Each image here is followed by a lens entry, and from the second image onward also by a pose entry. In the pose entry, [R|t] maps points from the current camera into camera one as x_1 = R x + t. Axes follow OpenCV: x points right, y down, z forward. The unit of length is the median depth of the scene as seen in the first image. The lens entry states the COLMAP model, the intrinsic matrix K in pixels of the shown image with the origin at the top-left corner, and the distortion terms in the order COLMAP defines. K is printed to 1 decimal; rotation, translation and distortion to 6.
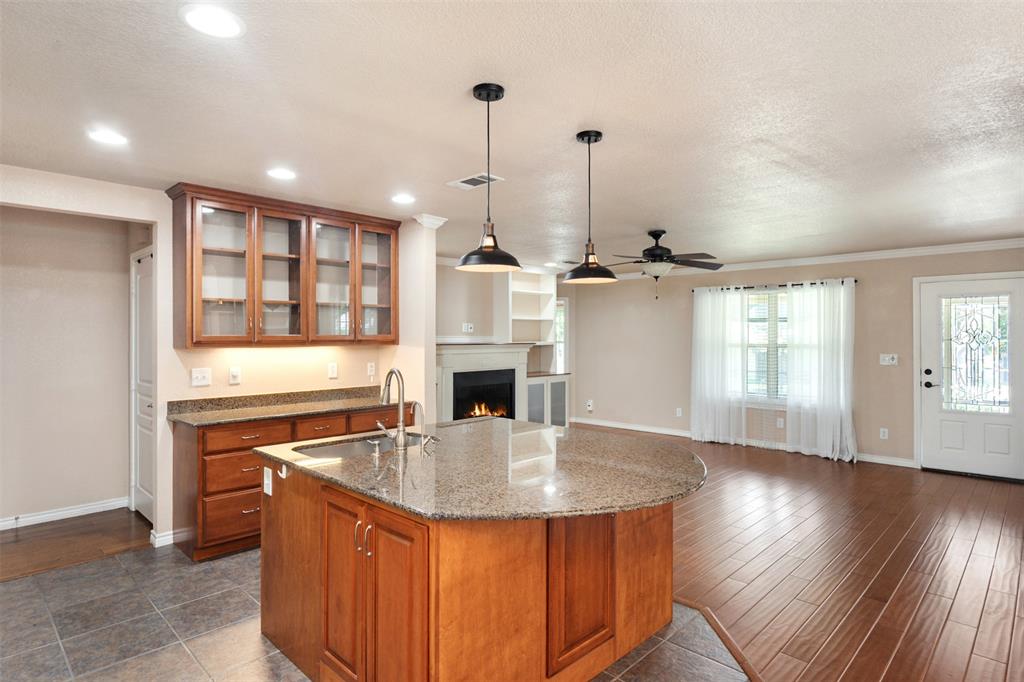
lens RADIAL K [[538.9, 0, 512.0], [0, 538.9, 341.0], [0, 0, 1]] dist [-0.000613, -0.000071]
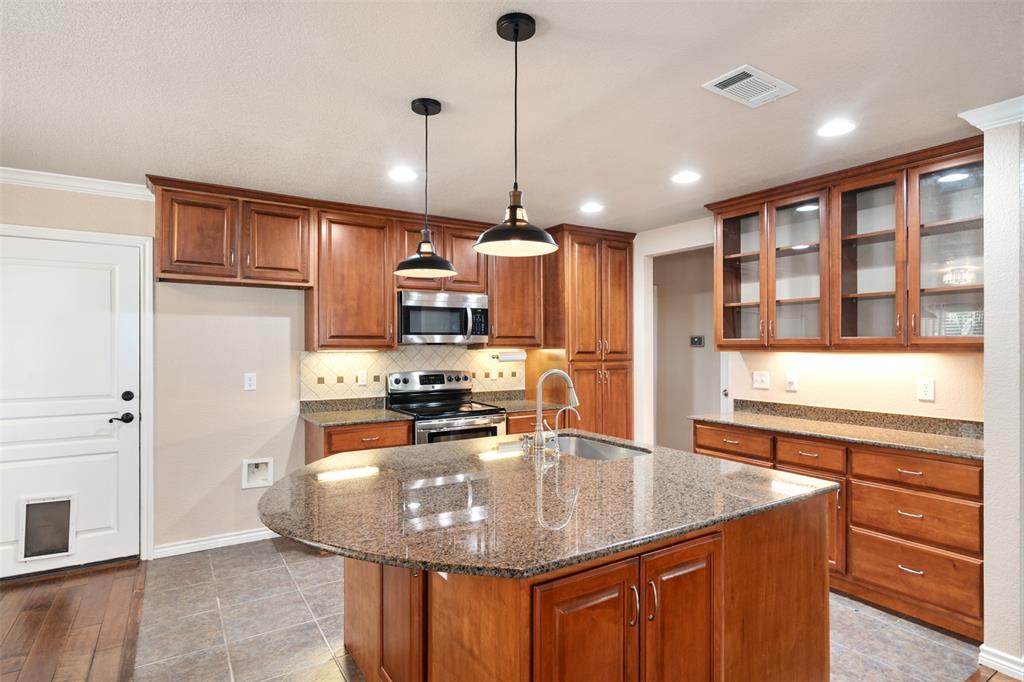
lens RADIAL K [[538.9, 0, 512.0], [0, 538.9, 341.0], [0, 0, 1]] dist [-0.000613, -0.000071]
pose [[-0.222965, -0.008064, -0.974793, 0.529755], [-0.007348, 0.999951, -0.006592, 0.002967], [0.974799, 0.005693, -0.223013, 0.771341]]
